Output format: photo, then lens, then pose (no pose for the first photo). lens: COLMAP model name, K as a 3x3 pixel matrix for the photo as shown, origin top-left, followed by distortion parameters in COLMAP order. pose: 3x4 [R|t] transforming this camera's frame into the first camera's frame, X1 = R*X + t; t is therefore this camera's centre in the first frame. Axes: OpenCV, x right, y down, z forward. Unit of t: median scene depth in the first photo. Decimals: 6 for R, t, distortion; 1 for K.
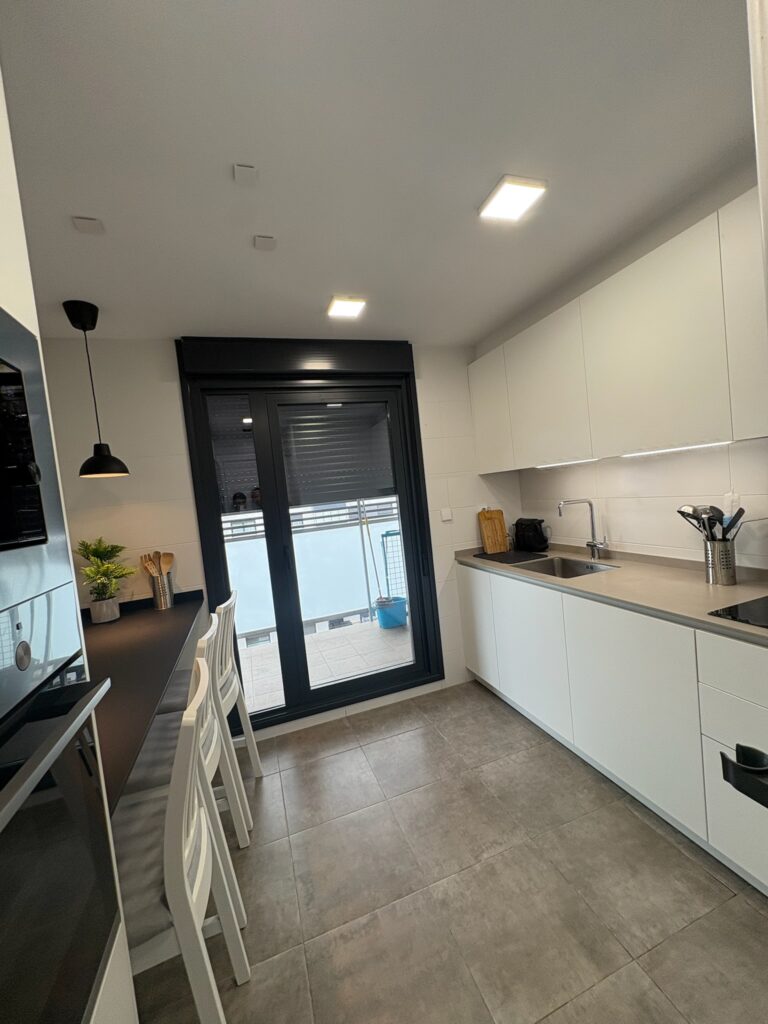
lens RADIAL K [[408.7, 0, 384.0], [0, 408.7, 512.0], [0, 0, 1]] dist [0.000663, 0.000101]
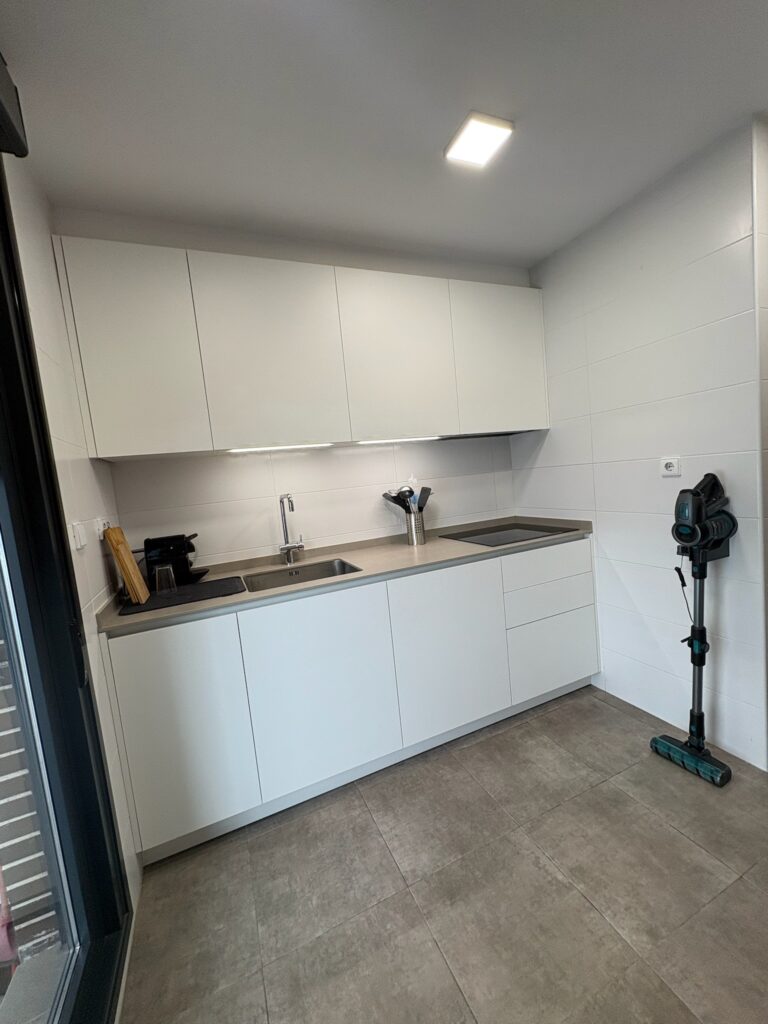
lens RADIAL K [[408.7, 0, 384.0], [0, 408.7, 512.0], [0, 0, 1]] dist [0.000663, 0.000101]
pose [[-0.064399, 0.022134, 0.997679, -0.531907], [0.161600, 0.986790, -0.011461, 0.070371], [-0.984753, 0.160487, -0.067125, 1.219946]]
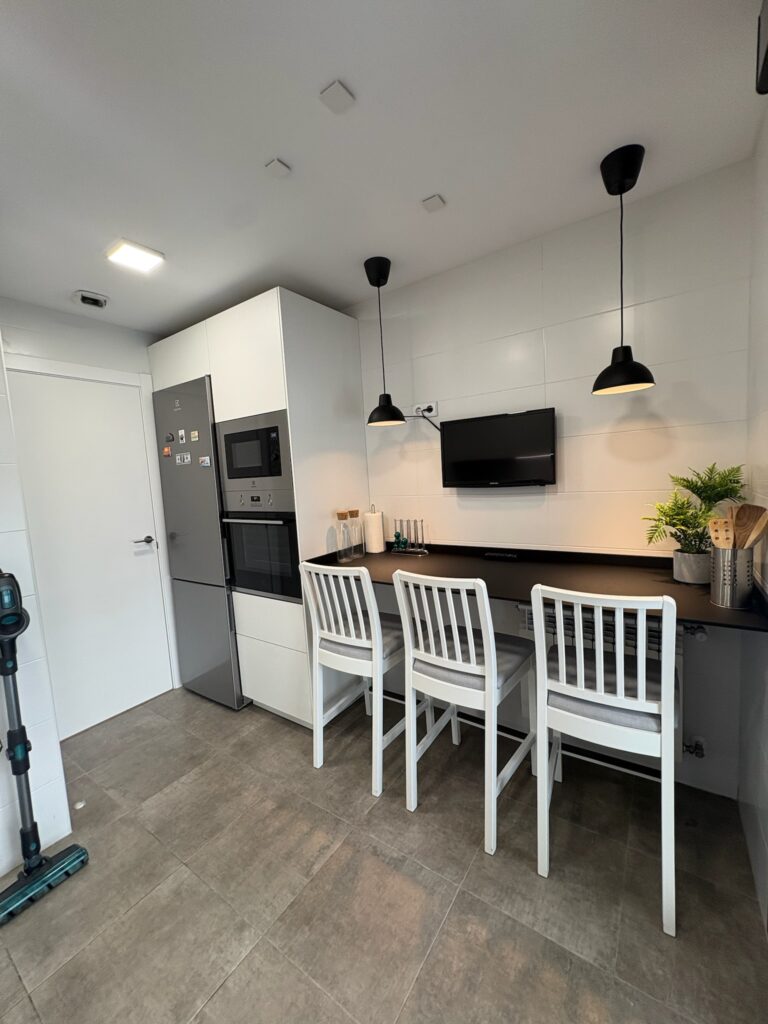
lens RADIAL K [[408.7, 0, 384.0], [0, 408.7, 512.0], [0, 0, 1]] dist [0.000663, 0.000101]
pose [[-0.795098, 0.216020, -0.566705, 0.178491], [0.113725, 0.970945, 0.210552, -0.083389], [0.595723, 0.102962, -0.796563, 1.551250]]
